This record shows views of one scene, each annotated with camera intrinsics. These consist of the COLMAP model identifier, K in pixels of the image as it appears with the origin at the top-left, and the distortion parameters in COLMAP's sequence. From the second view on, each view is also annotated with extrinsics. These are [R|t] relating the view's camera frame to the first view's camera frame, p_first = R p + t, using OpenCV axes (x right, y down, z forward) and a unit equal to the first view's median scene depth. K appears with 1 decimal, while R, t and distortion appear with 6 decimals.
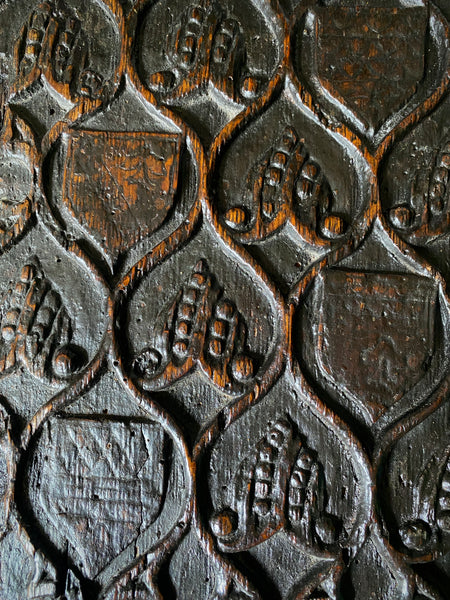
lens RADIAL K [[483.9, 0, 249.2], [0, 483.9, 298.8], [0, 0, 1]] dist [0.093491, -0.194840]
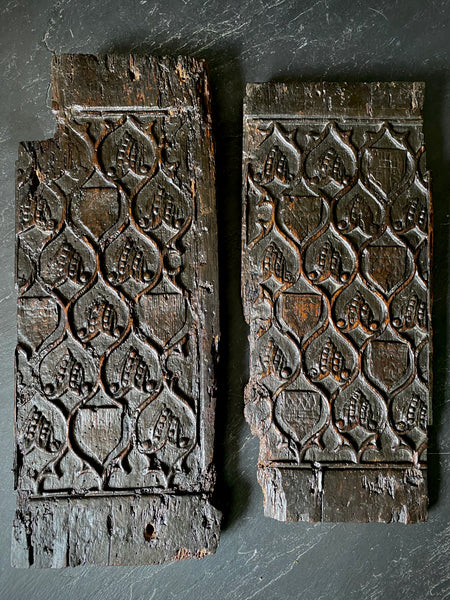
lens RADIAL K [[483.9, 0, 249.2], [0, 483.9, 298.8], [0, 0, 1]] dist [0.093491, -0.194840]
pose [[0.999567, -0.018876, 0.022589, -0.660355], [0.017022, 0.996680, 0.079623, -0.572939], [-0.024017, -0.079204, 0.996569, -1.955977]]
